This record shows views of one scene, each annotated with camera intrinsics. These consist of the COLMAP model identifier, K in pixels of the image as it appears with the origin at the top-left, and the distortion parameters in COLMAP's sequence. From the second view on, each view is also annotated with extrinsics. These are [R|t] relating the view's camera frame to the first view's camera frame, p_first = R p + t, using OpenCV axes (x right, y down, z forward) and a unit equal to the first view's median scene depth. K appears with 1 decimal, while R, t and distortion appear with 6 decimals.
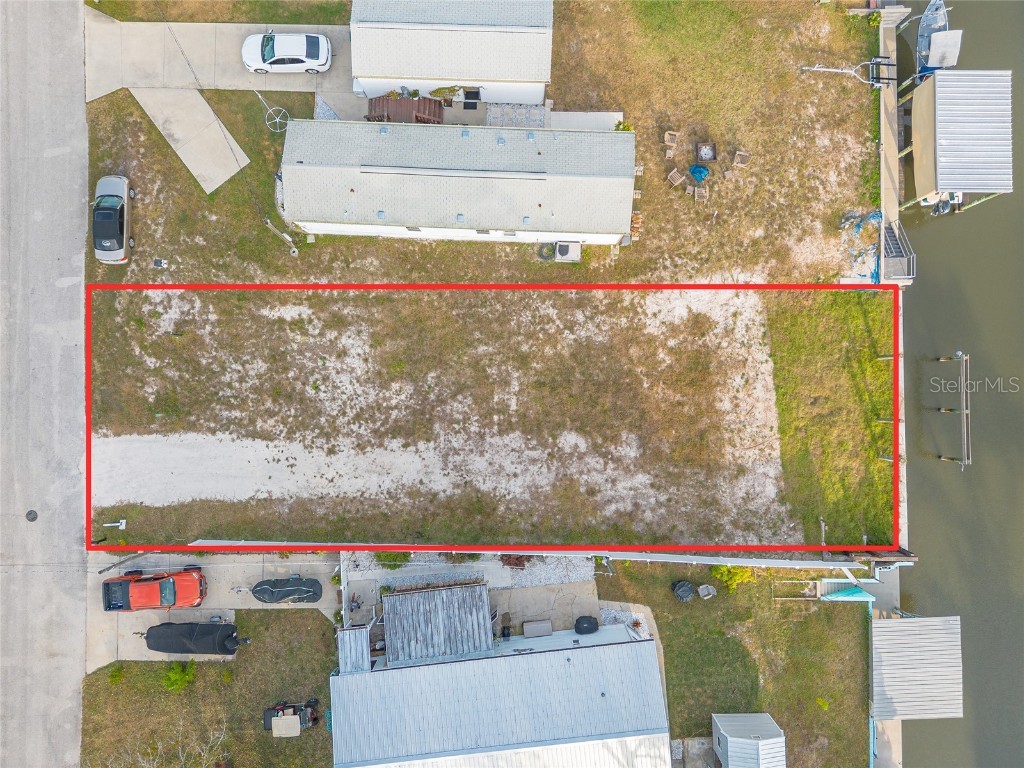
lens RADIAL K [[721.0, 0, 515.0], [0, 721.0, 383.1], [0, 0, 1]] dist [0.084127, -0.086396]
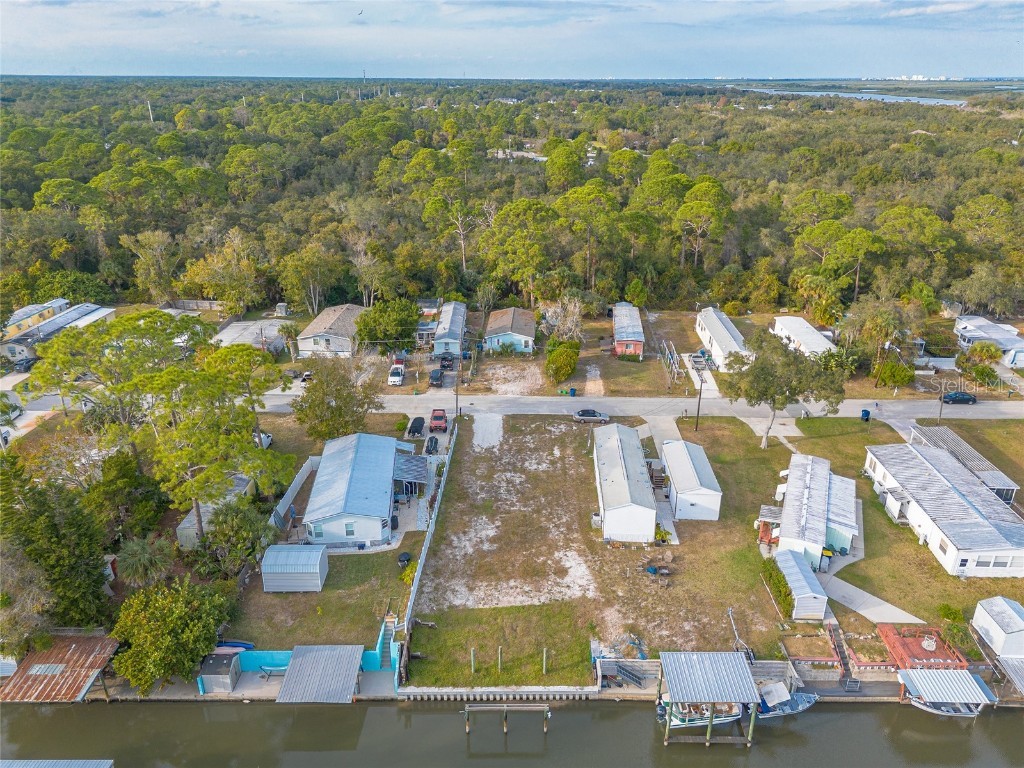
lens RADIAL K [[725.9, 0, 515.3], [0, 725.9, 383.7], [0, 0, 1]] dist [0.087129, -0.096950]
pose [[-0.006870, 0.396826, -0.917868, 1.612227], [-0.999973, -0.000176, 0.007408, 0.011543], [0.002778, 0.917894, 0.396816, -0.056786]]
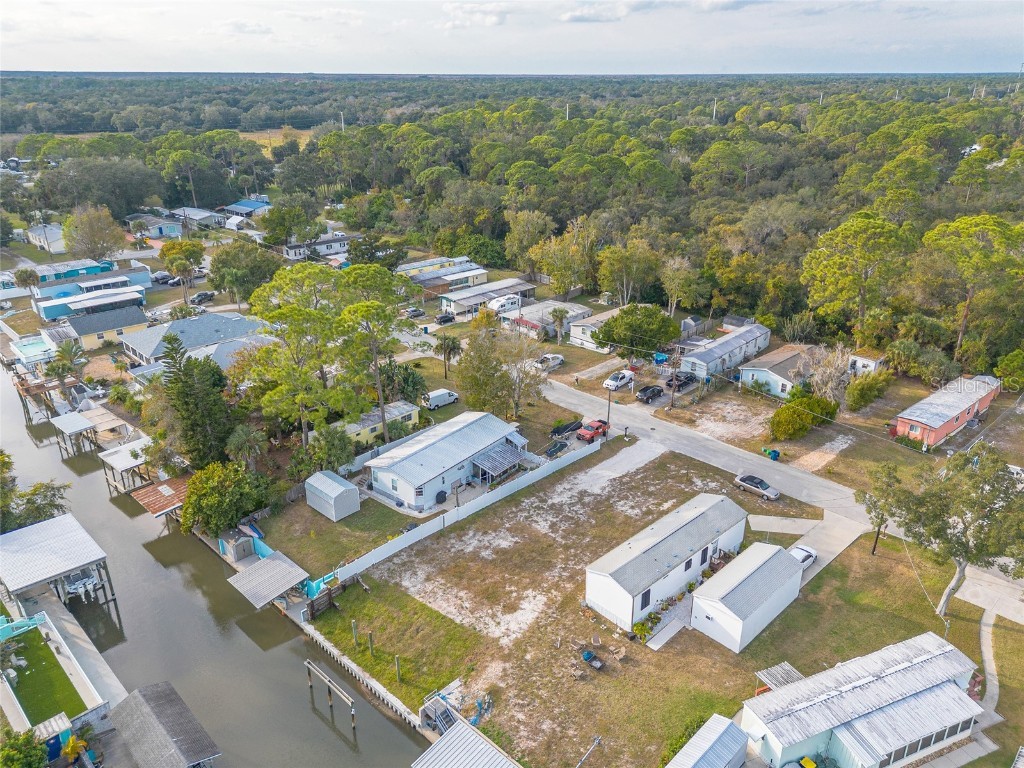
lens RADIAL K [[734.4, 0, 512.0], [0, 734.4, 384.0], [0, 0, 1]] dist [0.085888, -0.085260]
pose [[-0.697064, 0.287440, -0.656872, 1.136824], [-0.716928, -0.265662, 0.644544, -0.959198], [0.010762, 0.920219, 0.391257, -0.042383]]
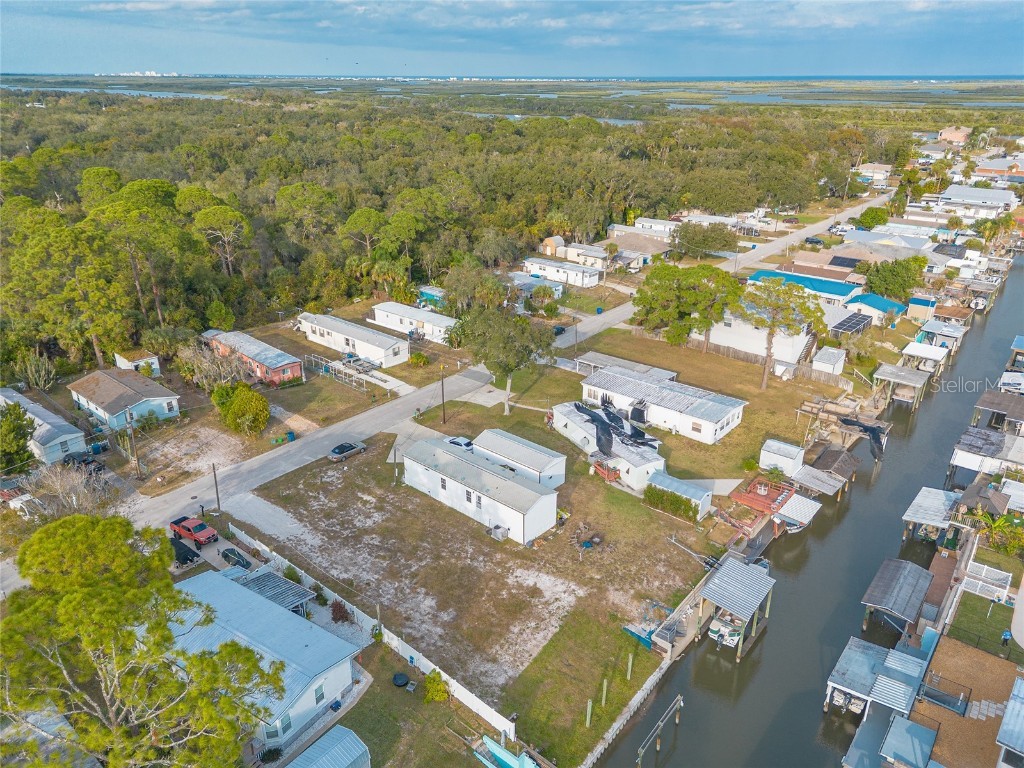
lens RADIAL K [[725.9, 0, 515.3], [0, 725.9, 383.7], [0, 0, 1]] dist [0.087129, -0.096950]
pose [[0.777168, 0.257943, -0.573999, 1.006199], [-0.629207, 0.303460, -0.715549, 0.931939], [-0.010385, 0.917266, 0.398139, -0.036090]]
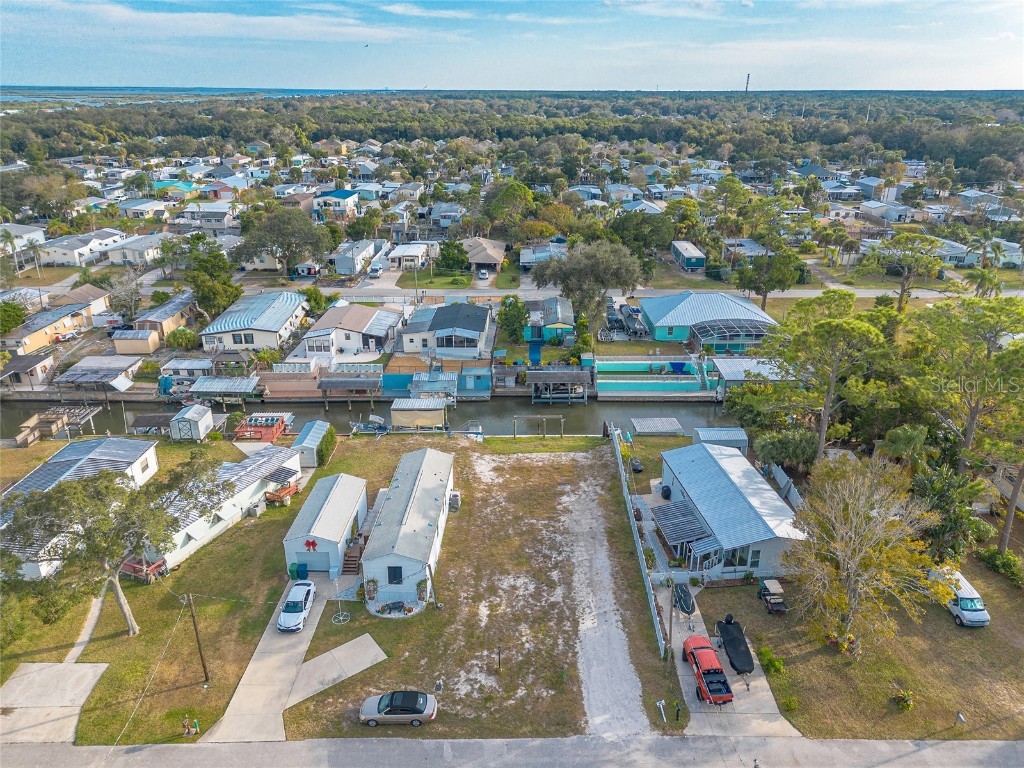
lens RADIAL K [[721.0, 0, 515.0], [0, 721.0, 383.1], [0, 0, 1]] dist [0.084127, -0.086396]
pose [[-0.003134, -0.361850, 0.932231, -1.427864], [0.999955, 0.007245, 0.006173, -0.050047], [-0.008988, 0.932208, 0.361811, 0.104052]]
